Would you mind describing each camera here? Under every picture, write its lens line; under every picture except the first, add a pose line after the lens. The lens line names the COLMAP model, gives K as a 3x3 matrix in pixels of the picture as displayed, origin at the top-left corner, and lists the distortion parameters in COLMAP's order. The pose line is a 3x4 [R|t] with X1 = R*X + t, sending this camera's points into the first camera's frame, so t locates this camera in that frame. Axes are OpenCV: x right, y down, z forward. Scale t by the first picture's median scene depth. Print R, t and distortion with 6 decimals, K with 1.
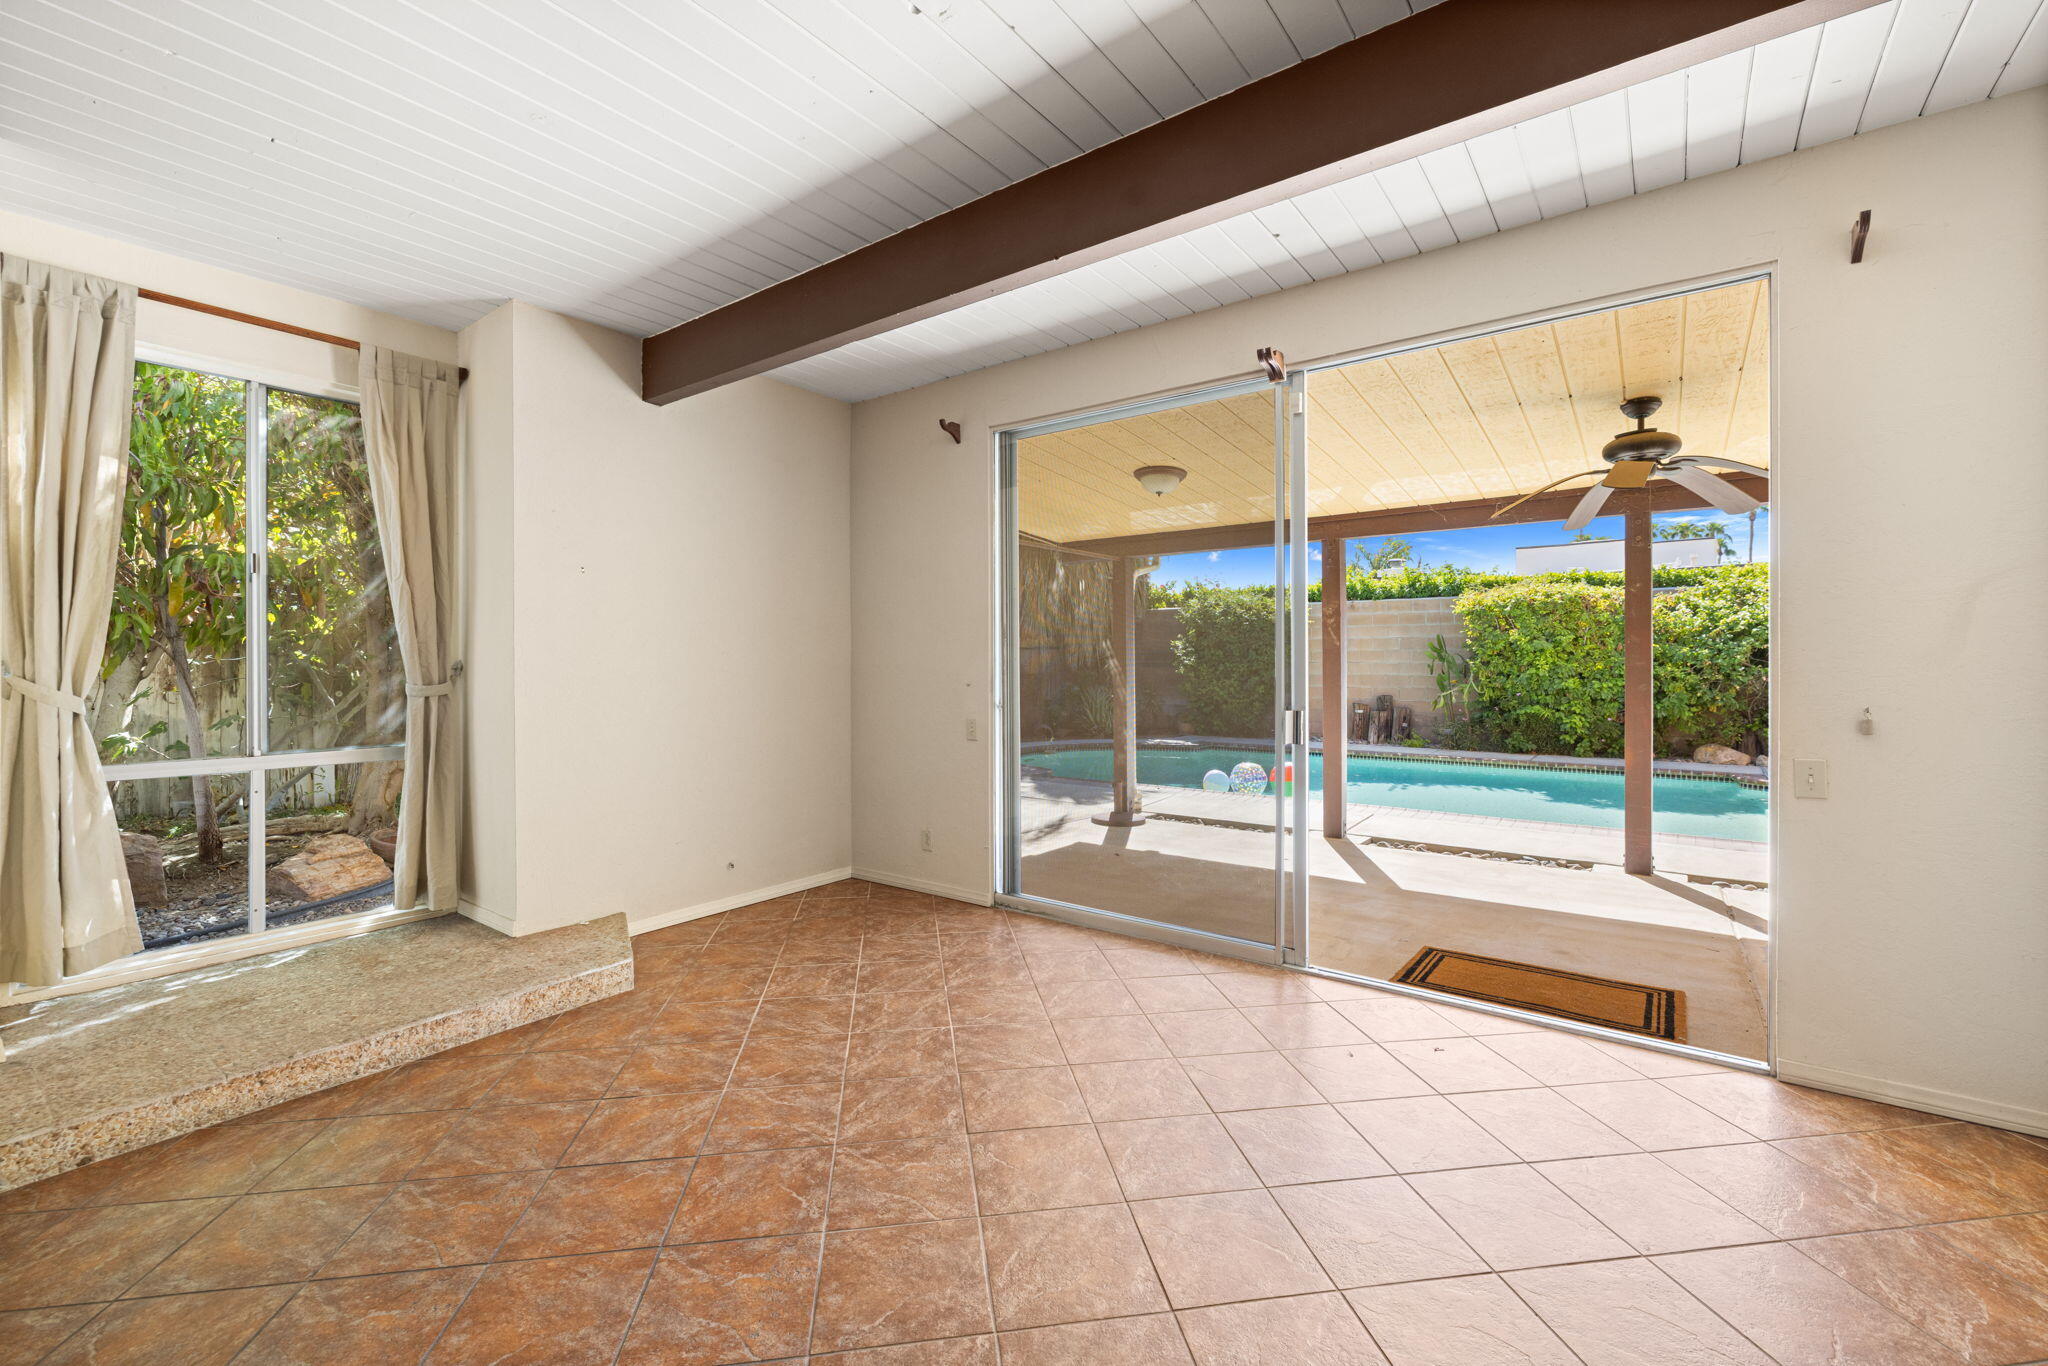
lens RADIAL K [[883.2, 0, 1067.4], [0, 883.2, 634.4], [0, 0, 1]] dist [-0.000499, 0.000142]
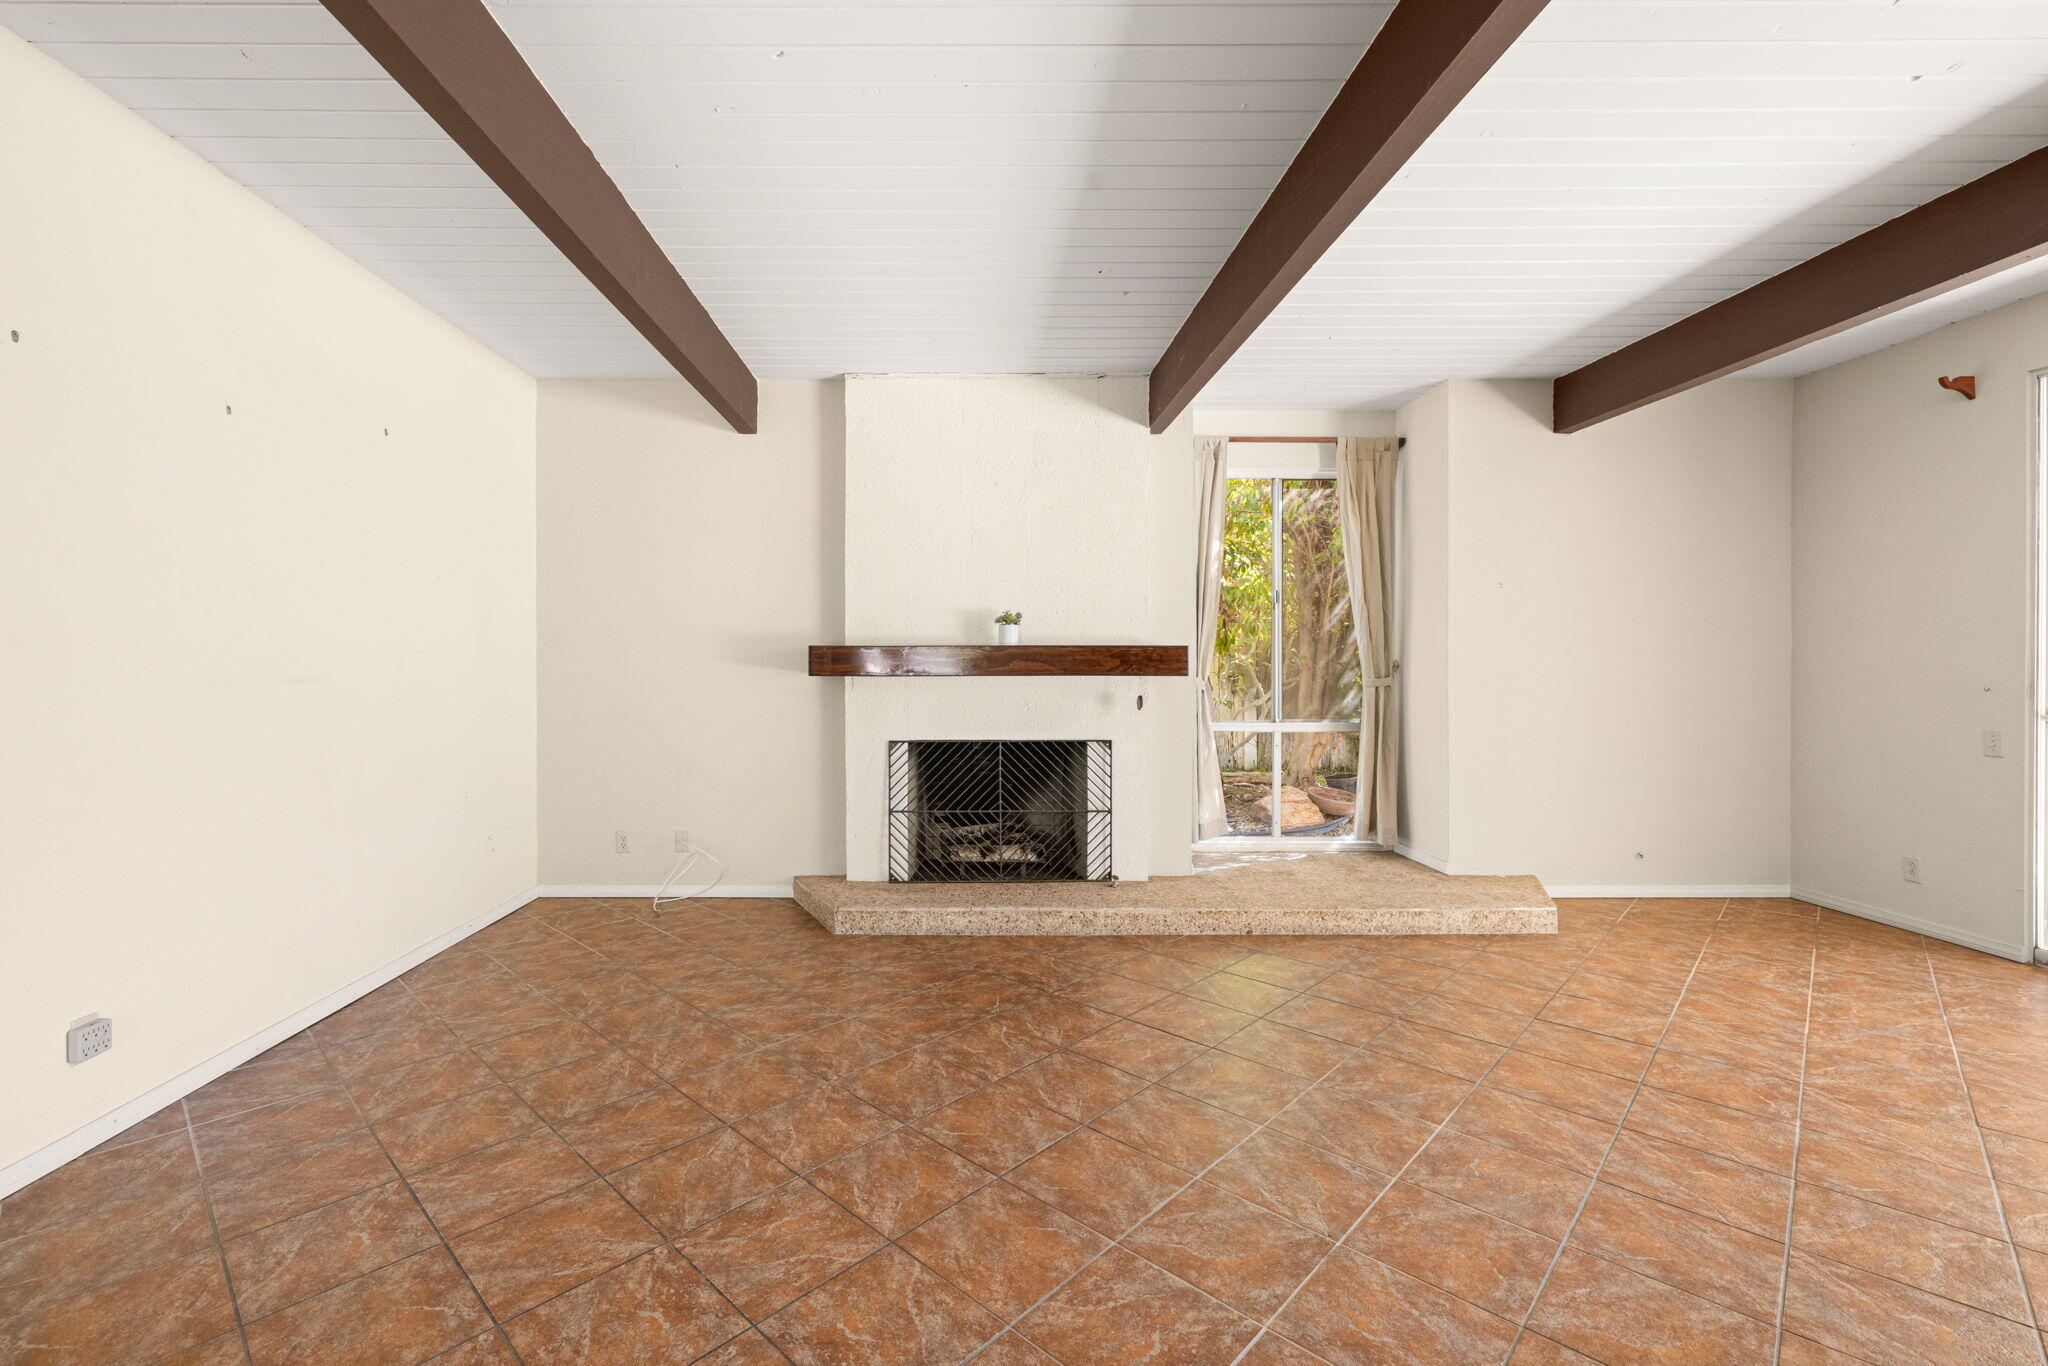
lens RADIAL K [[914.9, 0, 920.7], [0, 914.9, 670.3], [0, 0, 1]] dist [0.000836, 0.000063]
pose [[0.560030, 0.010080, -0.828411, 0.046115], [0.023972, 0.999310, 0.028365, -0.011070], [0.828125, -0.035744, 0.559402, -0.361865]]
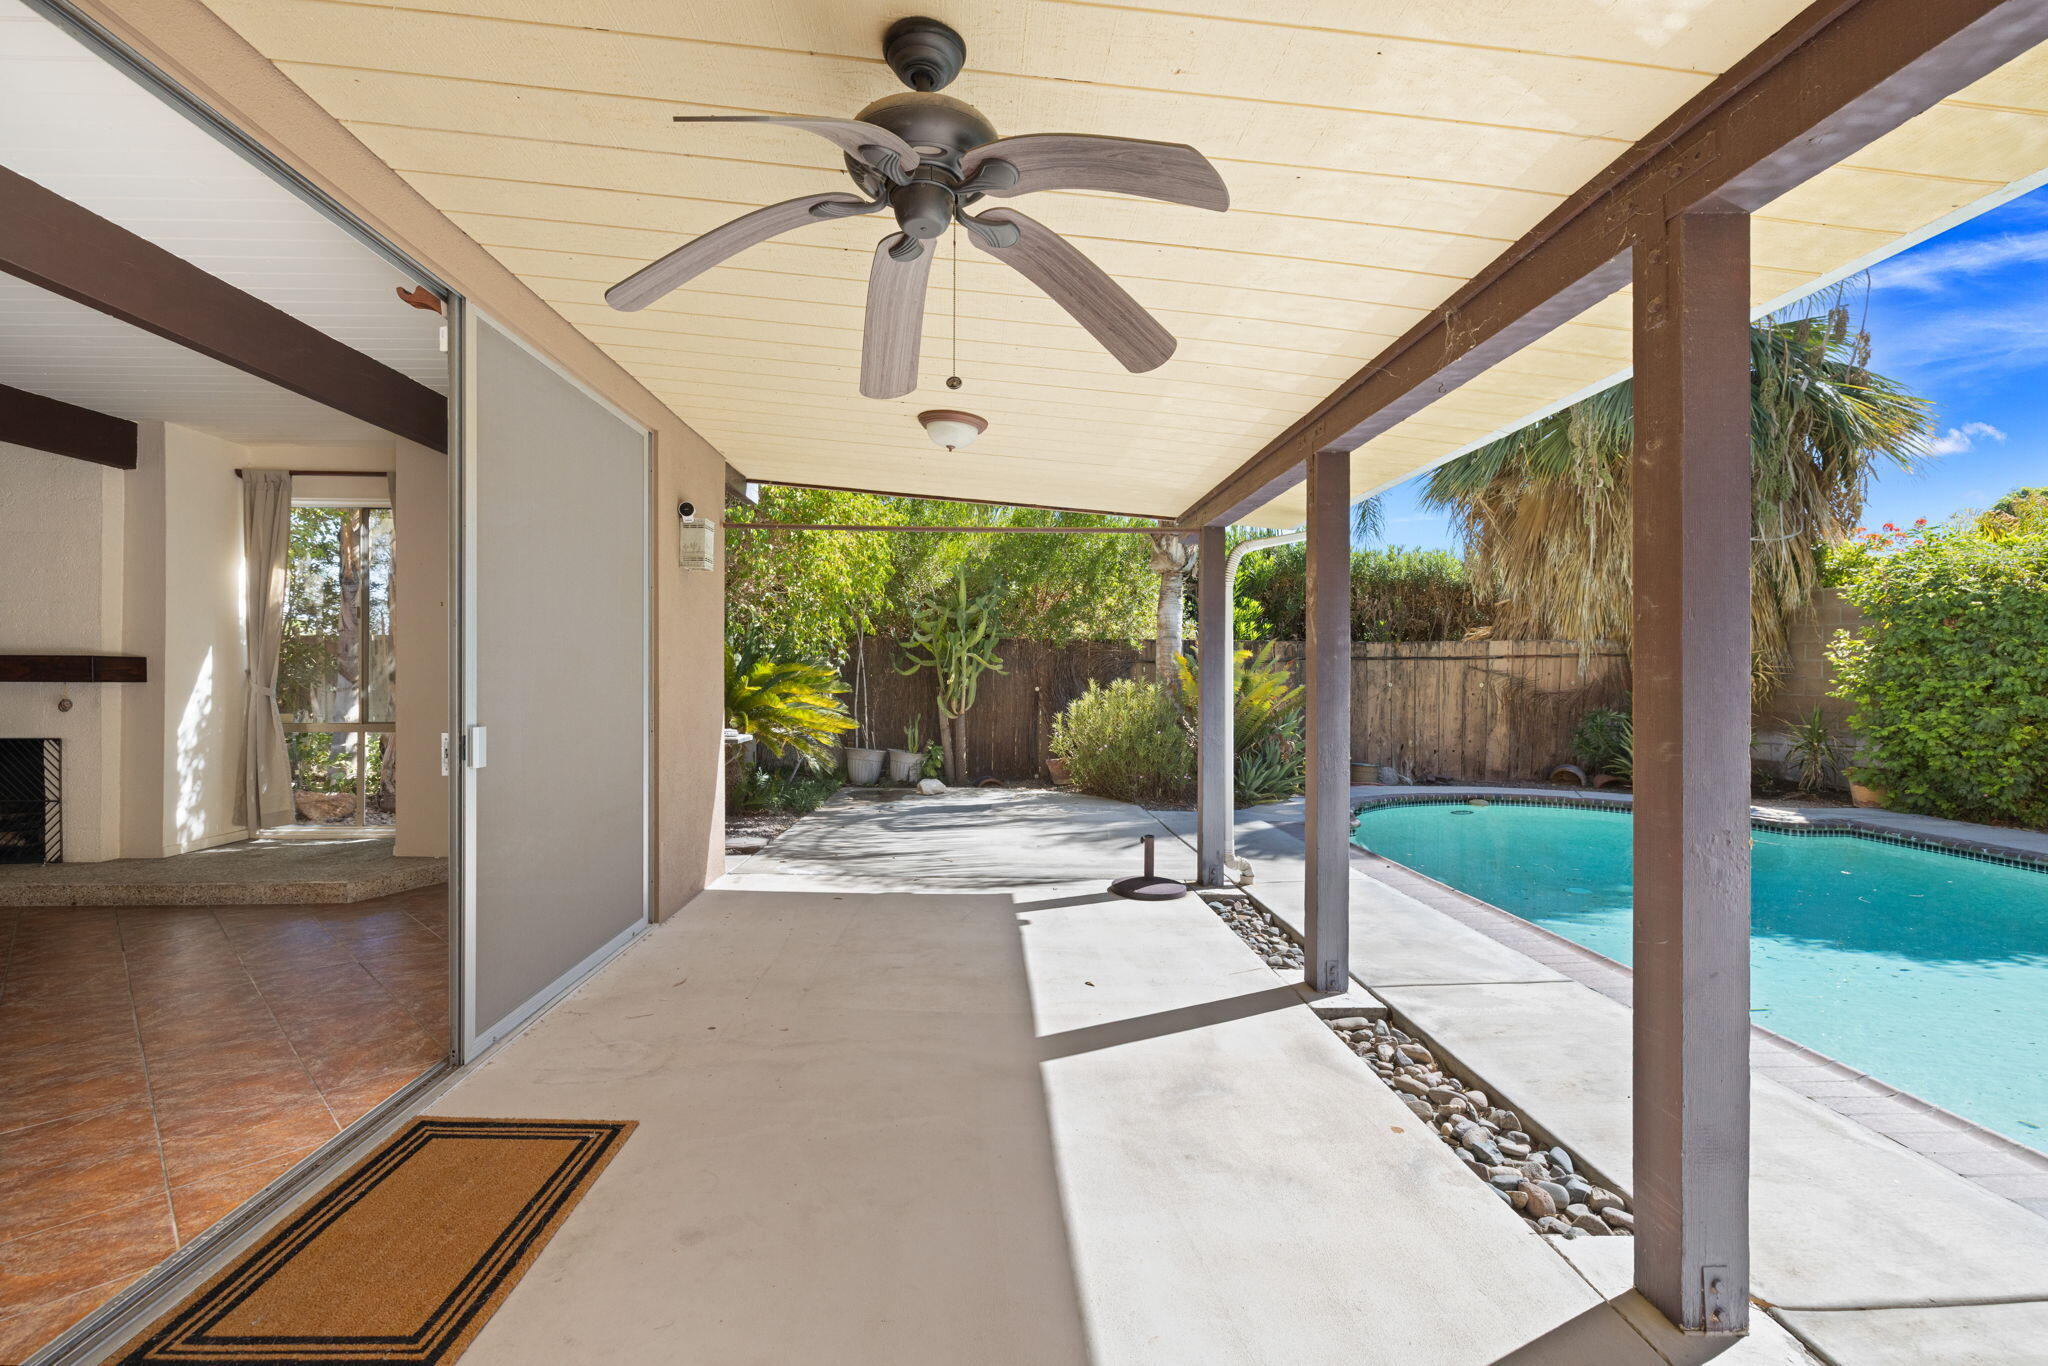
lens RADIAL K [[904.7, 0, 968.2], [0, 904.7, 659.3], [0, 0, 1]] dist [-0.001017, -0.000047]
pose [[0.590745, -0.006286, -0.806834, 1.131784], [0.019481, 0.999789, 0.006474, 0.021303], [0.806623, -0.019542, 0.590743, 0.859747]]
